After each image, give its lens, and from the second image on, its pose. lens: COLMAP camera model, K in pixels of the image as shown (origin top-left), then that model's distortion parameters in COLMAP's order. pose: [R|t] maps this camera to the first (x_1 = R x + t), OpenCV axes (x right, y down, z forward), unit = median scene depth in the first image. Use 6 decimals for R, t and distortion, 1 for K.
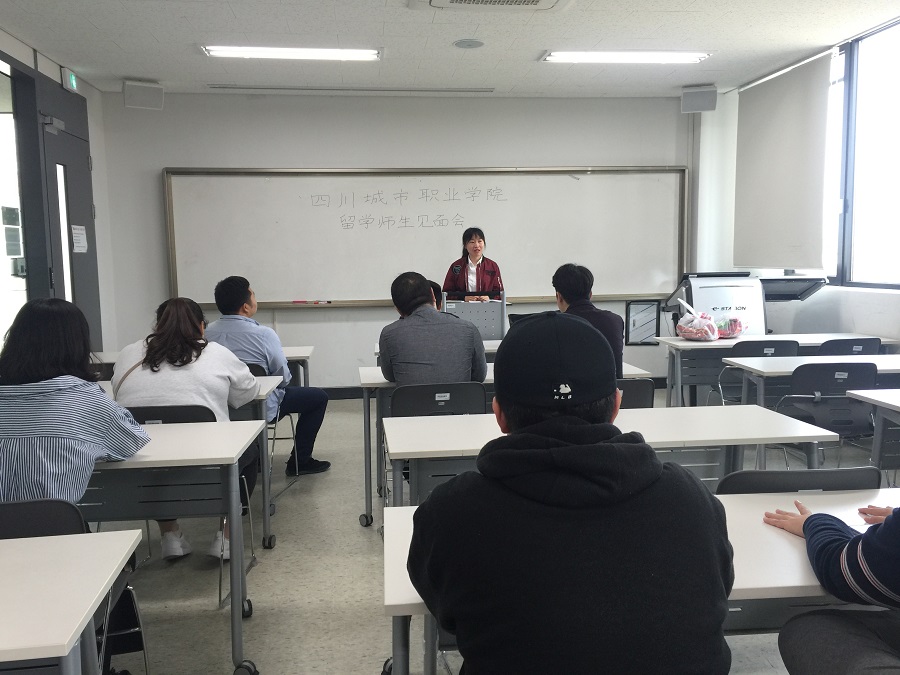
lens RADIAL K [[777.7, 0, 445.6], [0, 777.7, 333.3], [0, 0, 1]] dist [0.067585, -0.008593]
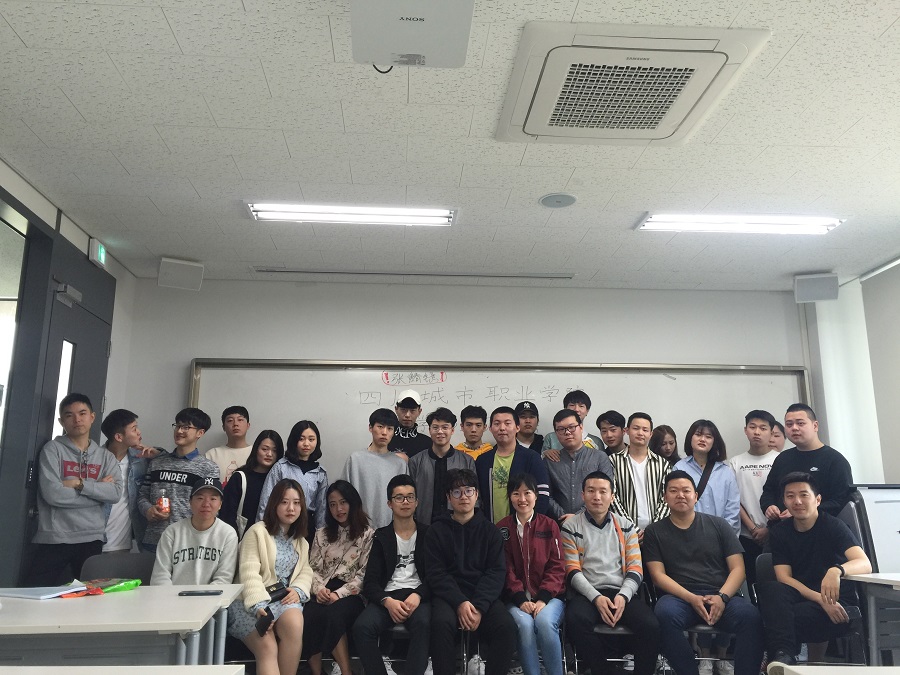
lens RADIAL K [[777.7, 0, 445.6], [0, 777.7, 333.3], [0, 0, 1]] dist [0.067585, -0.008593]
pose [[0.998839, 0.002464, -0.048101, -0.046242], [-0.017599, 0.948302, -0.316882, 0.034961], [0.044833, 0.317361, 0.947244, 0.215610]]
